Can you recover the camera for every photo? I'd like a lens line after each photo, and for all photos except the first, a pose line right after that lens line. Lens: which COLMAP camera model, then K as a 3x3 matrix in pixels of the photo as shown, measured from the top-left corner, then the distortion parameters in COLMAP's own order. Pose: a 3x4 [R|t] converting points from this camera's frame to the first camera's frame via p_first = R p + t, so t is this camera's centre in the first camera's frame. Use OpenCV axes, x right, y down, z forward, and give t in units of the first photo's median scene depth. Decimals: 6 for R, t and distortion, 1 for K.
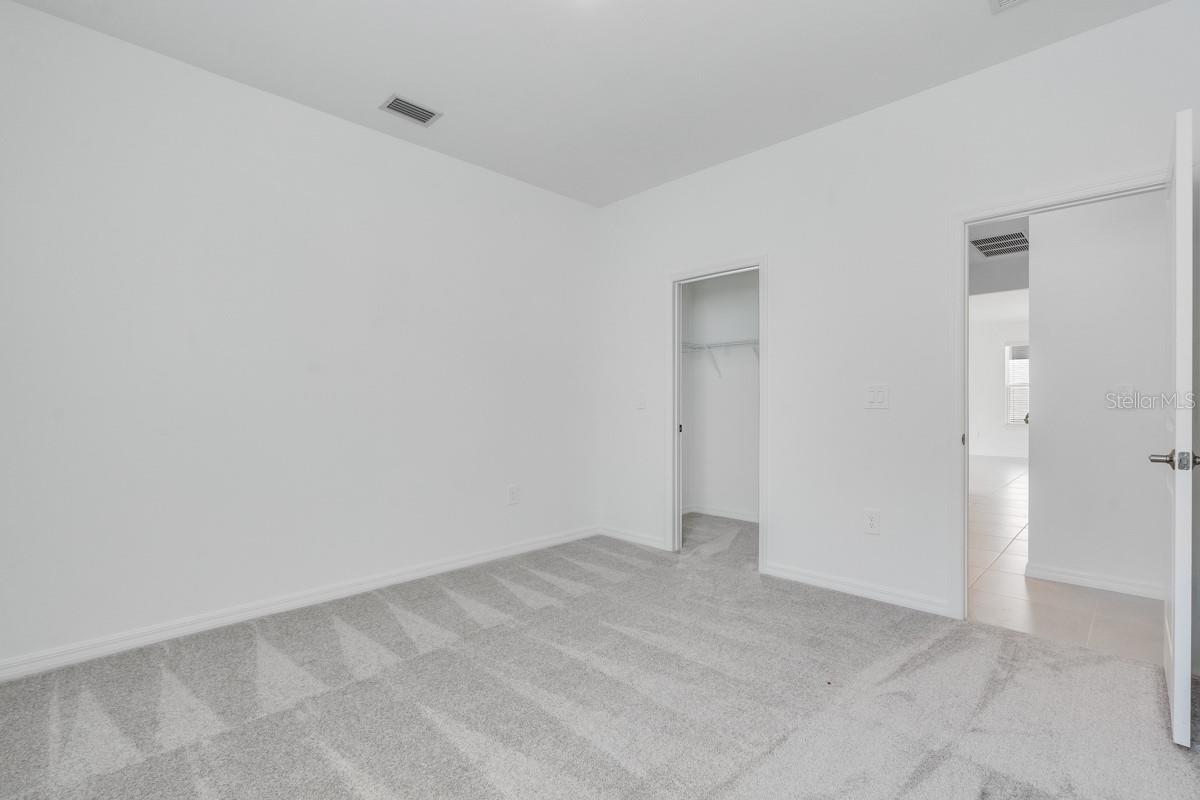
lens RADIAL K [[551.4, 0, 598.9], [0, 551.4, 414.8], [0, 0, 1]] dist [0.001994, 0.000297]
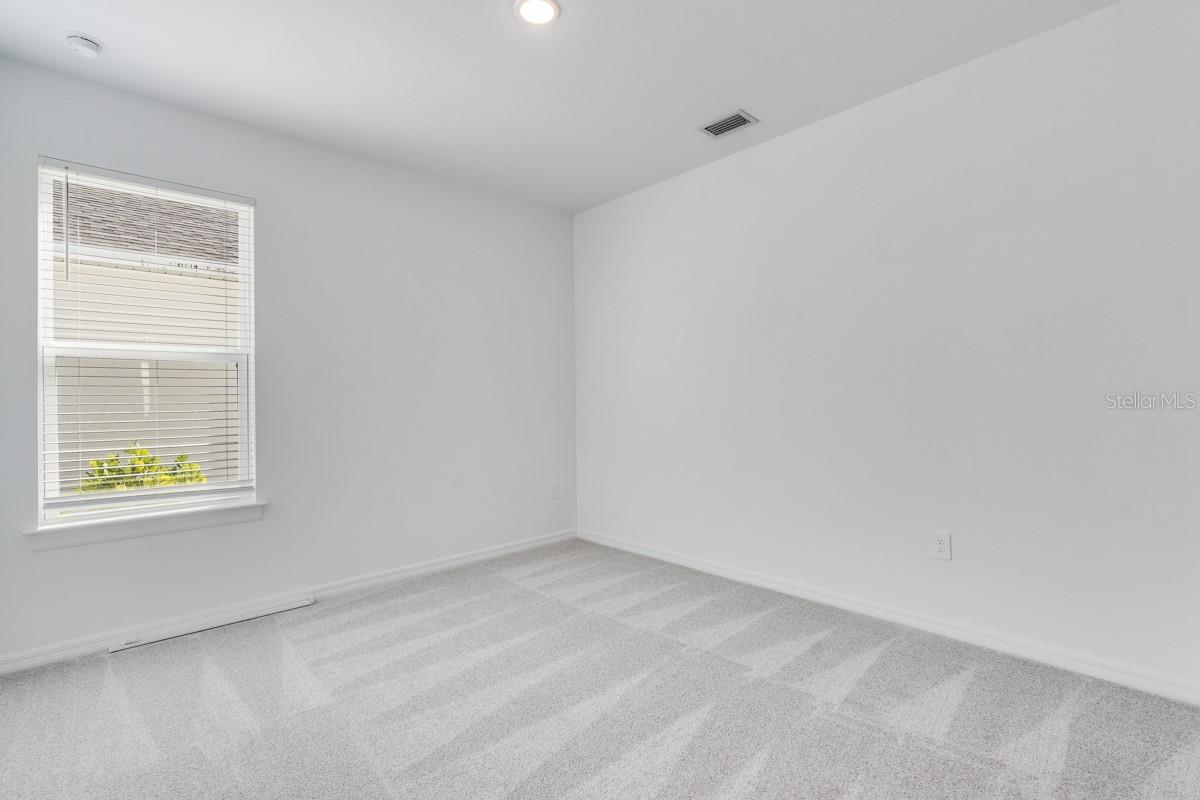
lens RADIAL K [[557.5, 0, 597.2], [0, 557.5, 384.1], [0, 0, 1]] dist [0.001705, 0.000675]
pose [[-0.063766, -0.028900, -0.997546, 0.760913], [-0.004622, 0.999578, -0.028663, -0.033030], [0.997954, 0.002783, -0.063872, 0.878737]]
